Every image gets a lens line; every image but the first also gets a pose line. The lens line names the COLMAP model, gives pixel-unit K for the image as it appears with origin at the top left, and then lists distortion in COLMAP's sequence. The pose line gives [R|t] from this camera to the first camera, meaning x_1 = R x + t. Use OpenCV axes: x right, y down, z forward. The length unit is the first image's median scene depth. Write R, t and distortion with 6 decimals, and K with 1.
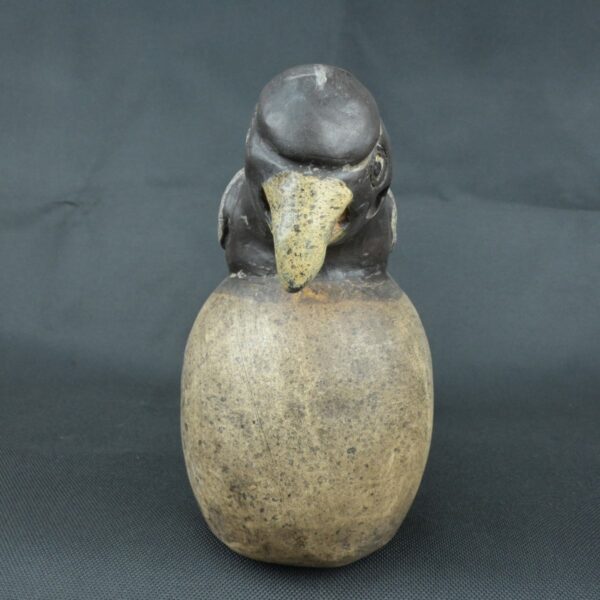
lens RADIAL K [[614.8, 0, 301.4], [0, 614.8, 299.3], [0, 0, 1]] dist [0.003052, 0.000000]
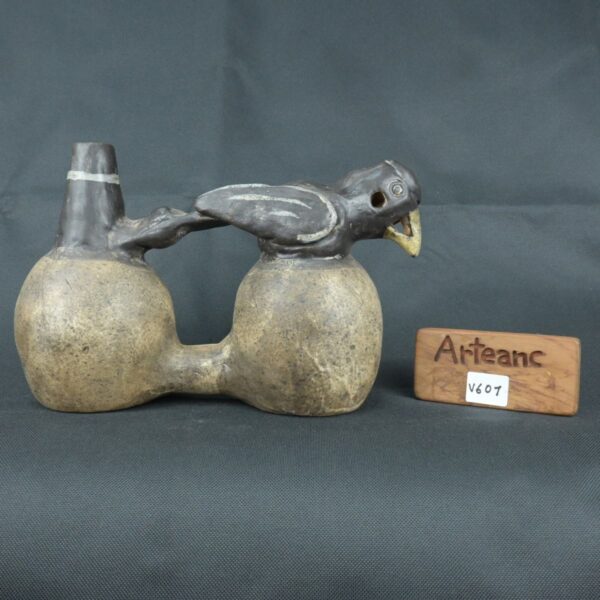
lens RADIAL K [[614.8, 0, 300.1], [0, 614.8, 295.9], [0, 0, 1]] dist [0.003052, 0.000000]
pose [[-0.063553, -0.114340, 0.991407, -2.047493], [0.100253, 0.987658, 0.120334, -0.168767], [-0.992930, 0.107039, -0.051306, 1.347322]]
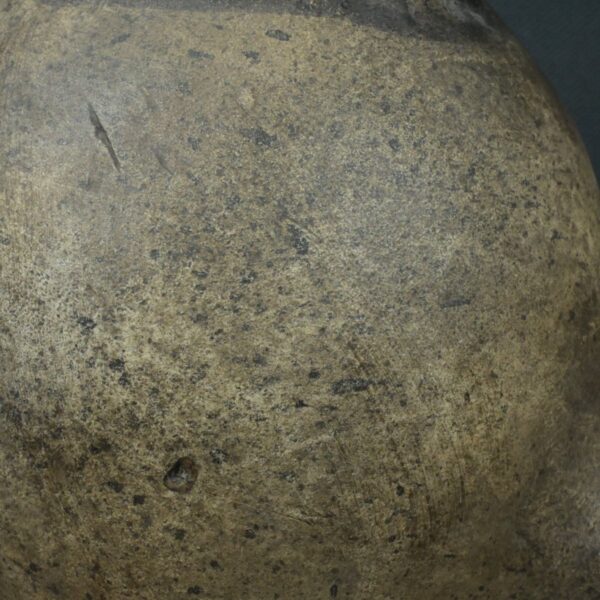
lens RADIAL K [[1915.6, 0, 301.1], [0, 1915.6, 297.8], [0, 0, 1]] dist [0.082470, 0.000000]
pose [[0.247158, -0.266061, 0.931732, -1.213137], [0.114240, 0.962859, 0.244645, -0.224666], [-0.962217, 0.045975, 0.268374, 1.528121]]
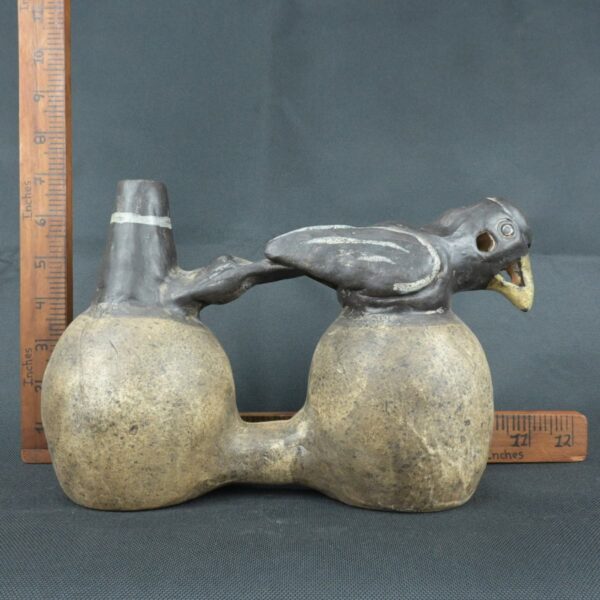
lens RADIAL K [[614.8, 0, 299.4], [0, 614.8, 298.2], [0, 0, 1]] dist [0.003052, 0.000000]
pose [[-0.064078, 0.003073, 0.997940, -1.681619], [0.111575, 0.993748, 0.004104, -0.124520], [-0.991688, 0.111608, -0.064020, 1.576873]]
